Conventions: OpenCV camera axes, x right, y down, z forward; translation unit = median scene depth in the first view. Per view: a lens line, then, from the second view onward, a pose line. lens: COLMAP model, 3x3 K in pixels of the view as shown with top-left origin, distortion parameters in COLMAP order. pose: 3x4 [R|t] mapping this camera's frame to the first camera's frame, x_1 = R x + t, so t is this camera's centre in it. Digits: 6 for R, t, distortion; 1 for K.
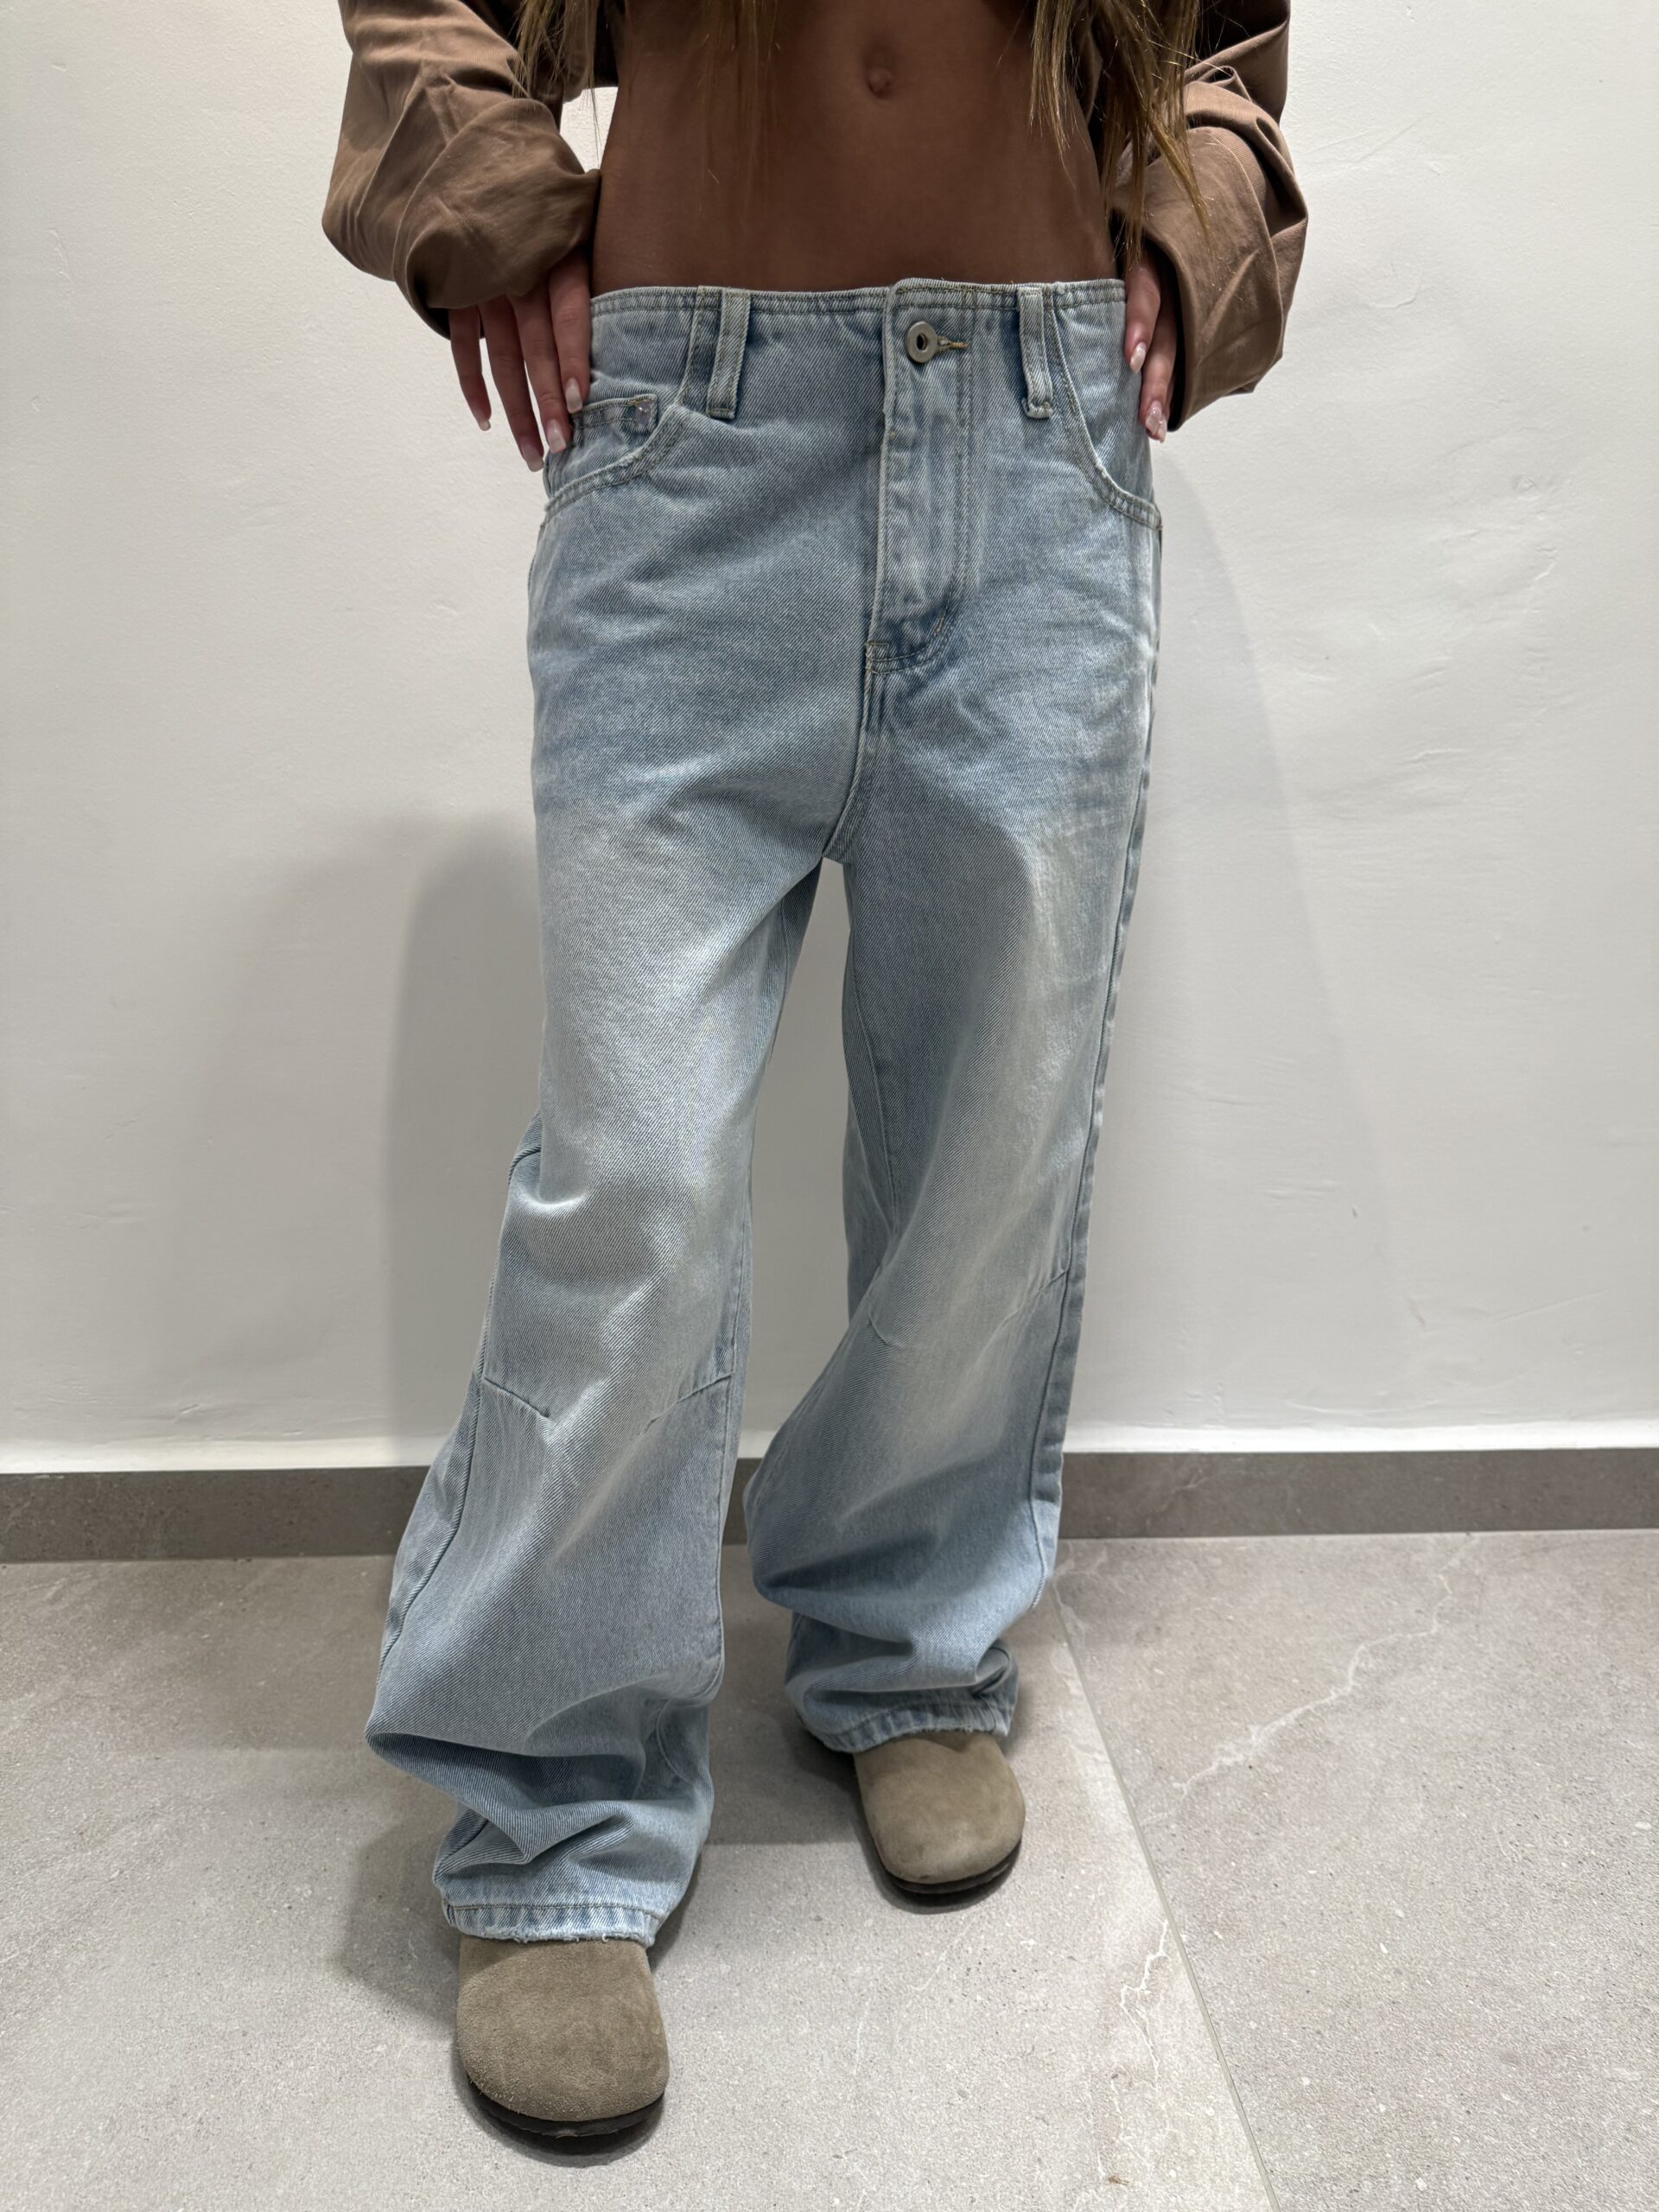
lens RADIAL K [[1613.1, 0, 816.7], [0, 1613.1, 1108.0], [0, 0, 1]] dist [-0.003760, -0.003728]
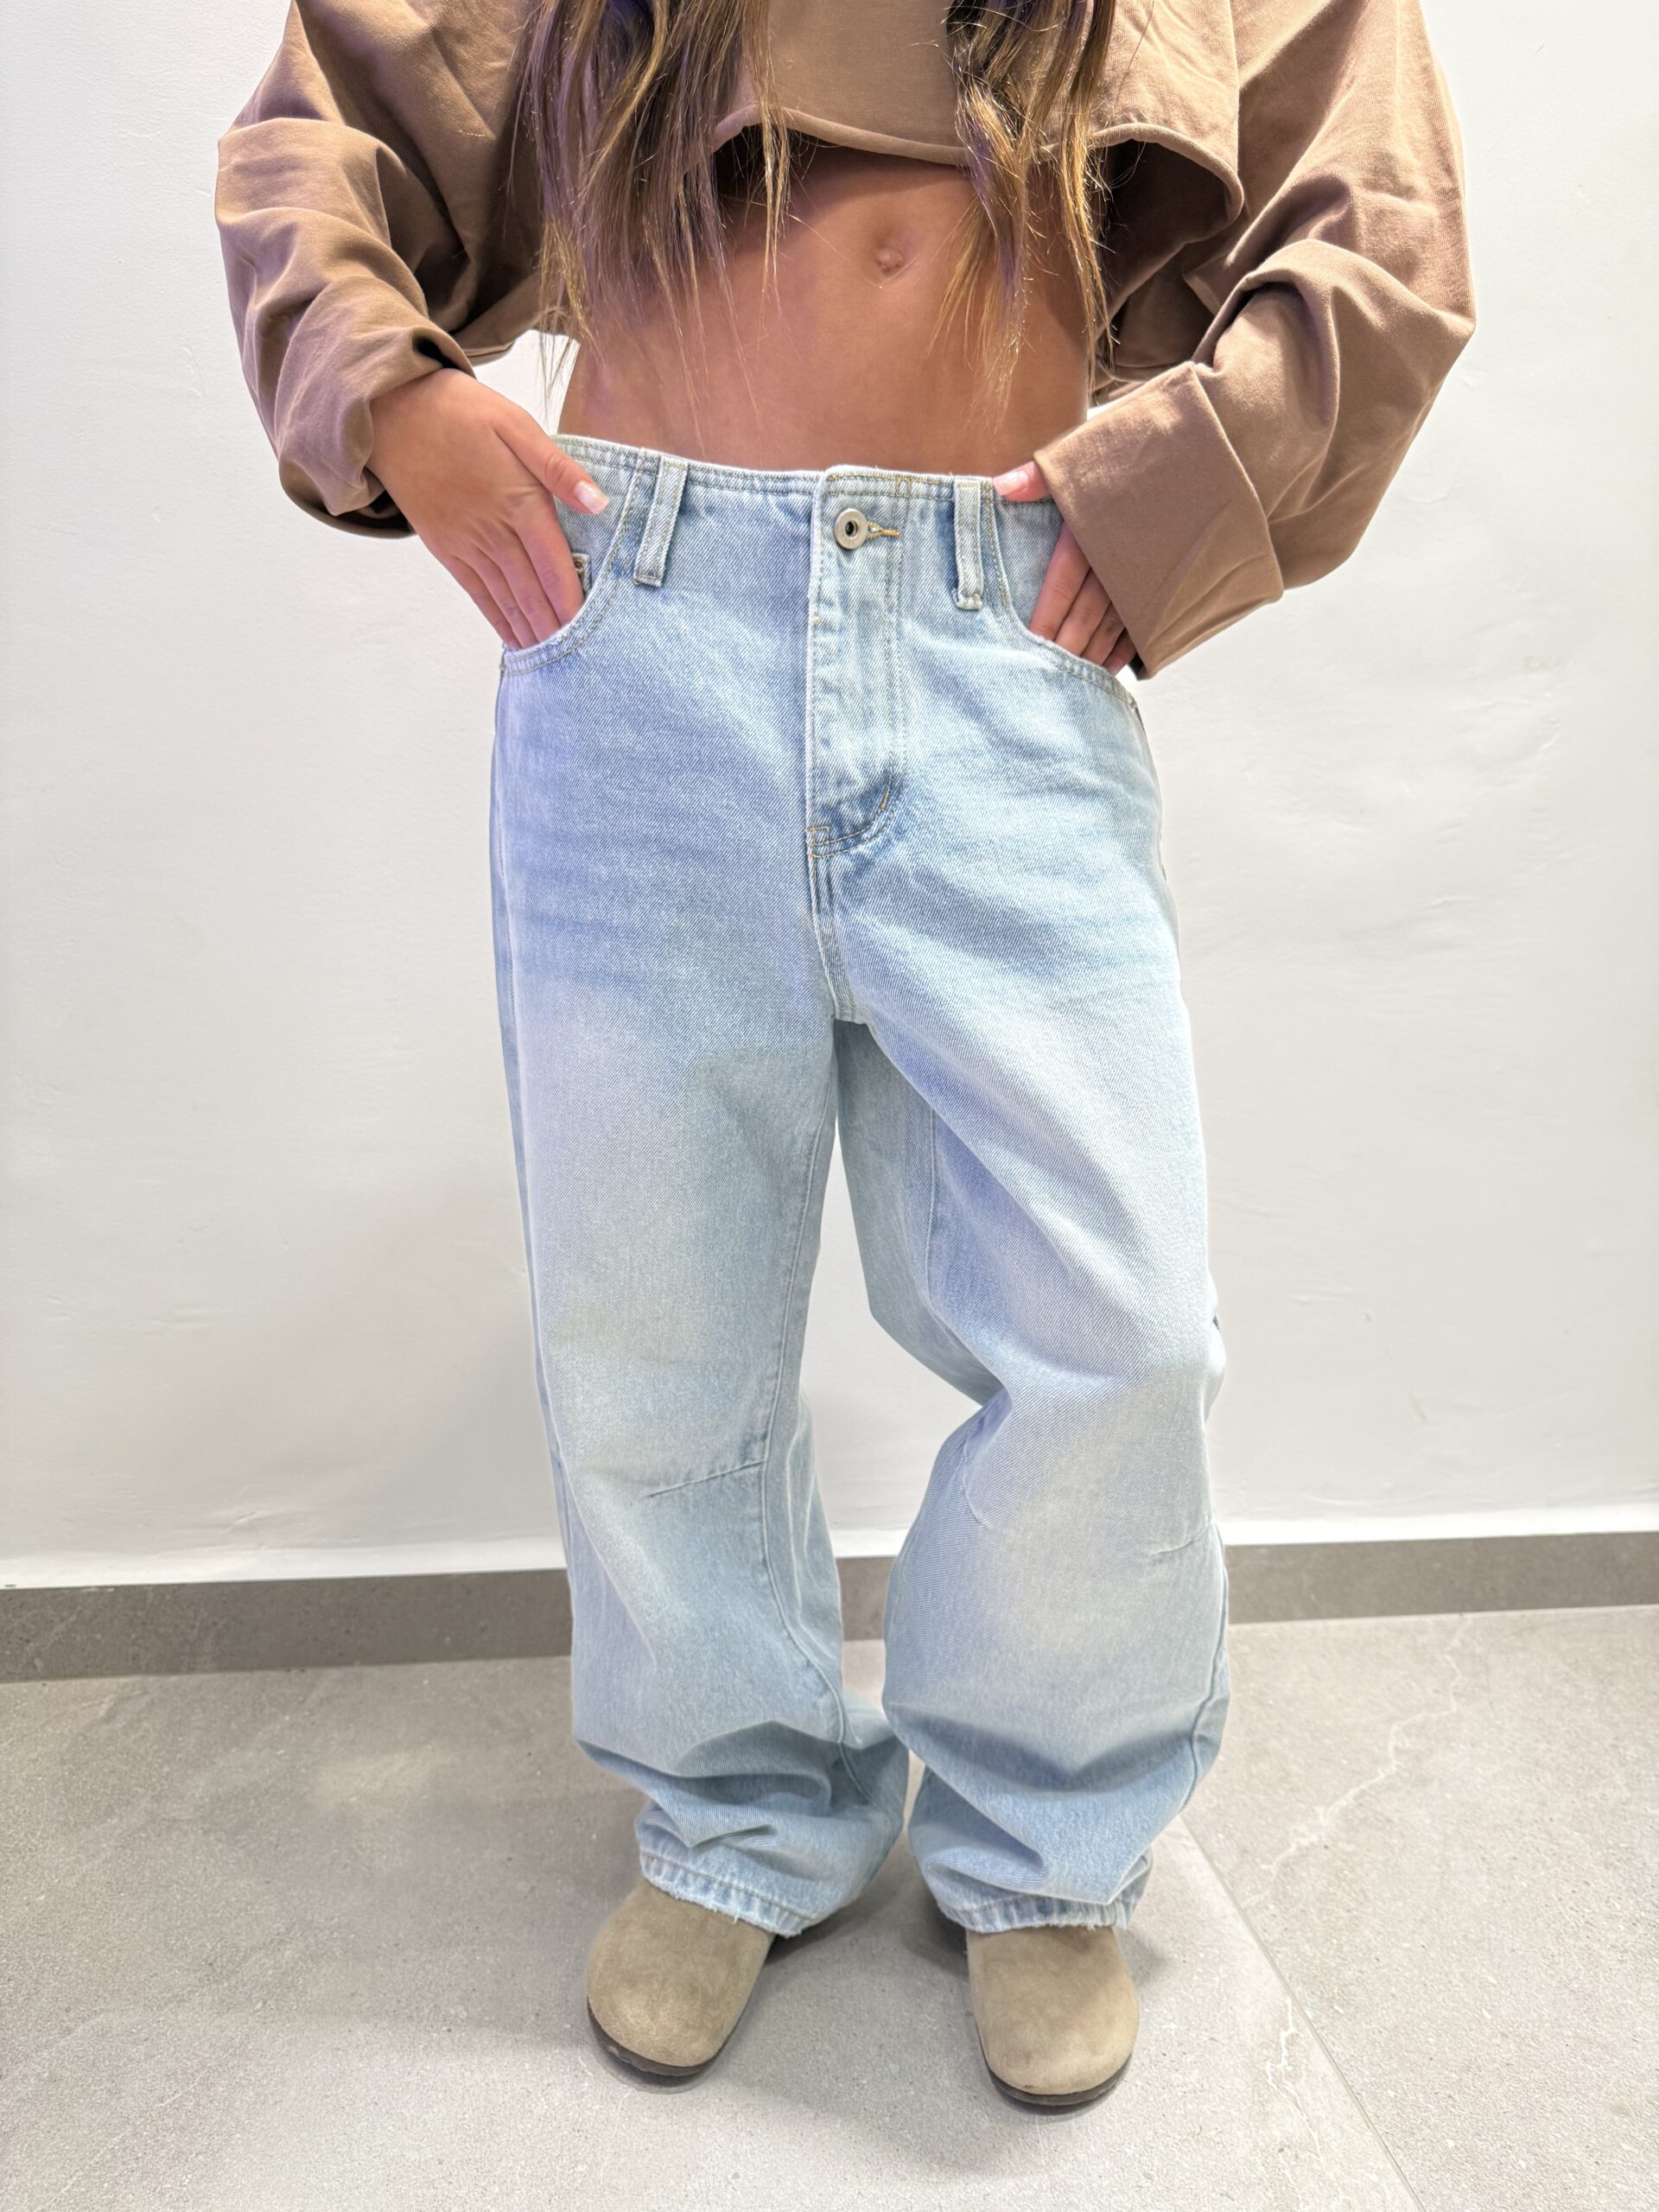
lens RADIAL K [[1613.1, 0, 826.5], [0, 1613.1, 1115.6], [0, 0, 1]] dist [-0.003760, -0.003728]
pose [[0.992239, 0.016140, 0.123294, -0.191733], [-0.011896, 0.999314, -0.035084, -0.033345], [-0.123775, 0.033345, 0.991750, -0.034548]]
